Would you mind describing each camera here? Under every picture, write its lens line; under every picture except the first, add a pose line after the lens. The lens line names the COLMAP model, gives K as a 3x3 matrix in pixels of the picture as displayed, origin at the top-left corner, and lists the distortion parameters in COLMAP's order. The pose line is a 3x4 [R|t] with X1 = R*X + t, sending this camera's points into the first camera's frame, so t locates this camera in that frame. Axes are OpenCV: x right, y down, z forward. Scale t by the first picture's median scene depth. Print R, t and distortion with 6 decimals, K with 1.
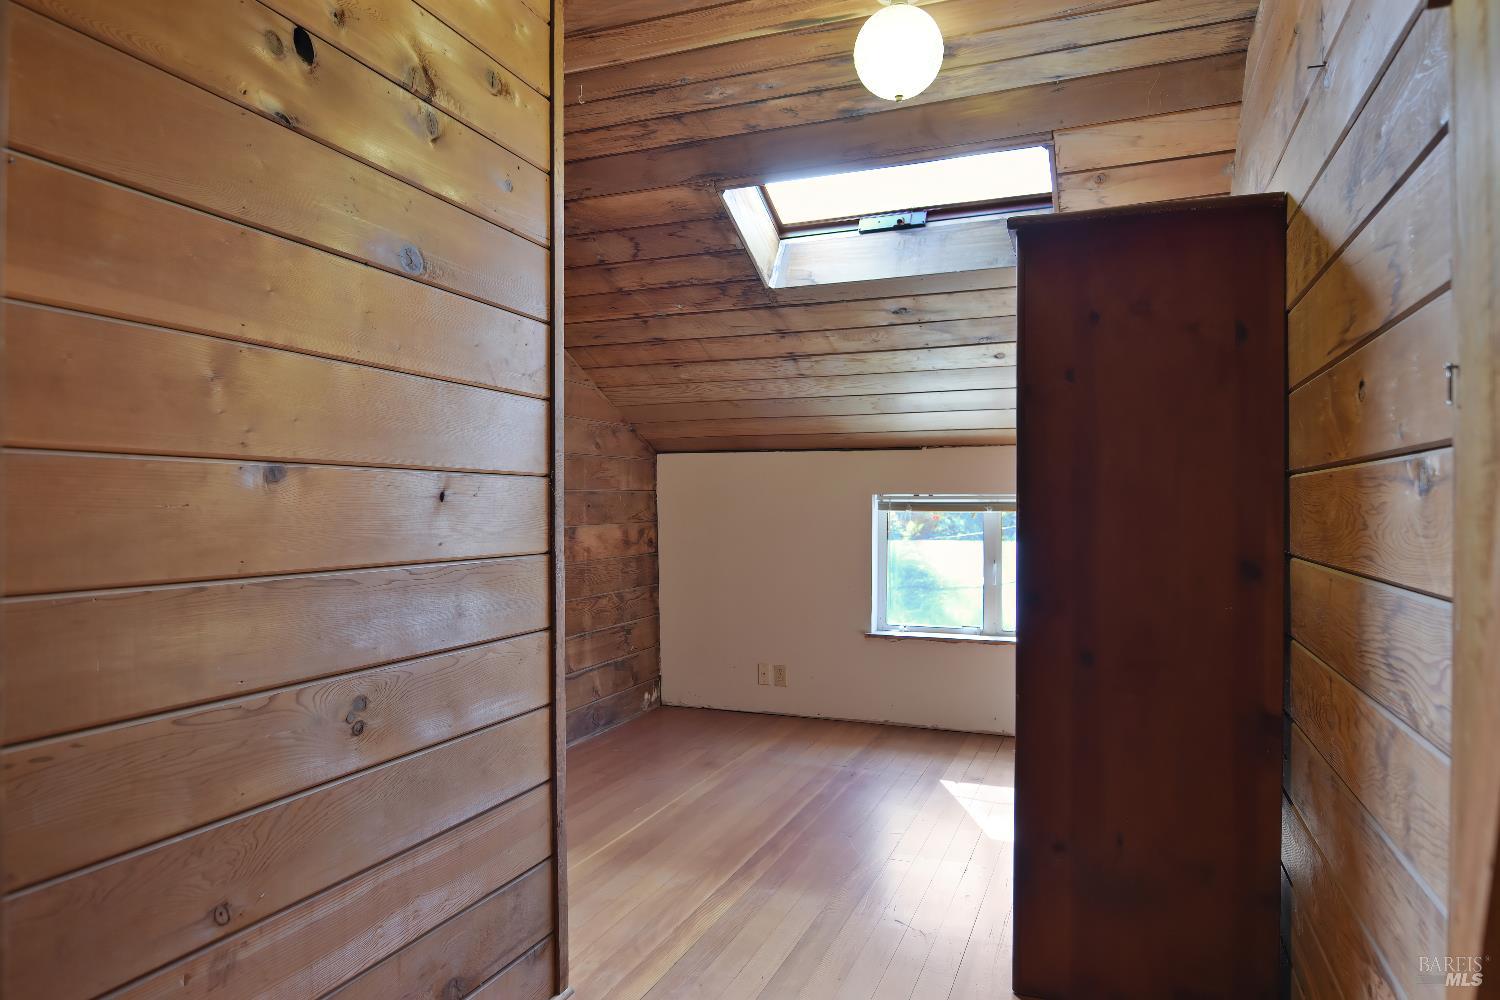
lens RADIAL K [[932.6, 0, 753.9], [0, 932.6, 500.4], [0, 0, 1]] dist [-0.006385, -0.005564]
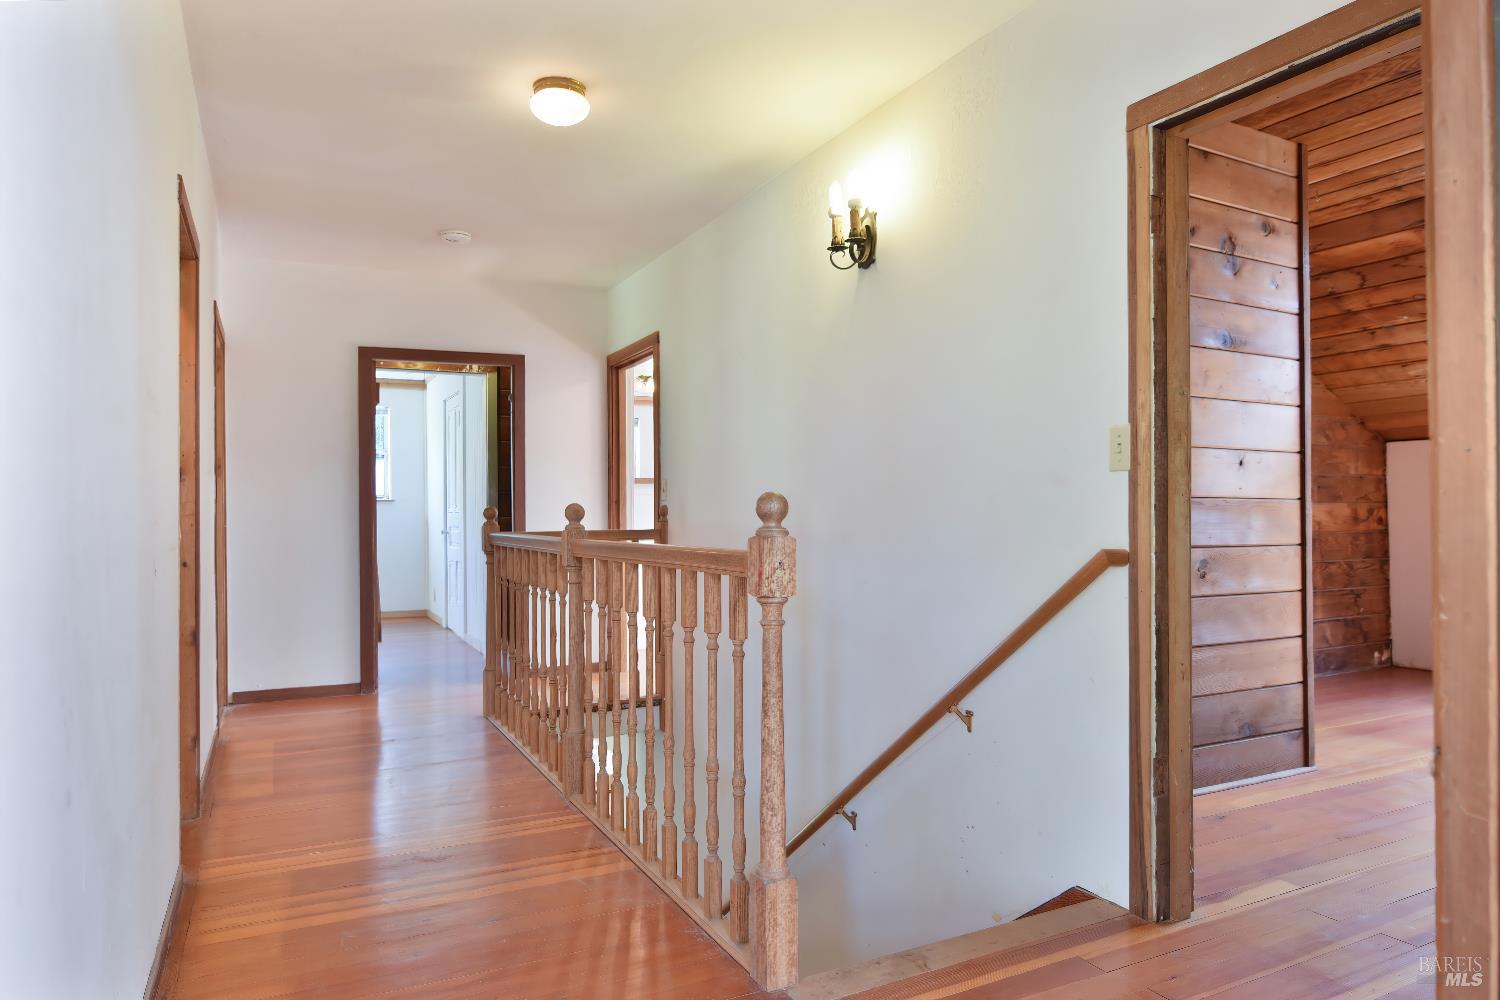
lens RADIAL K [[932.6, 0, 764.9], [0, 932.6, 505.7], [0, 0, 1]] dist [-0.006385, -0.005564]
pose [[0.763626, -0.004237, -0.645645, 0.062109], [0.002850, 0.999991, -0.003192, 0.036883], [0.645652, 0.000597, 0.763631, -0.456549]]
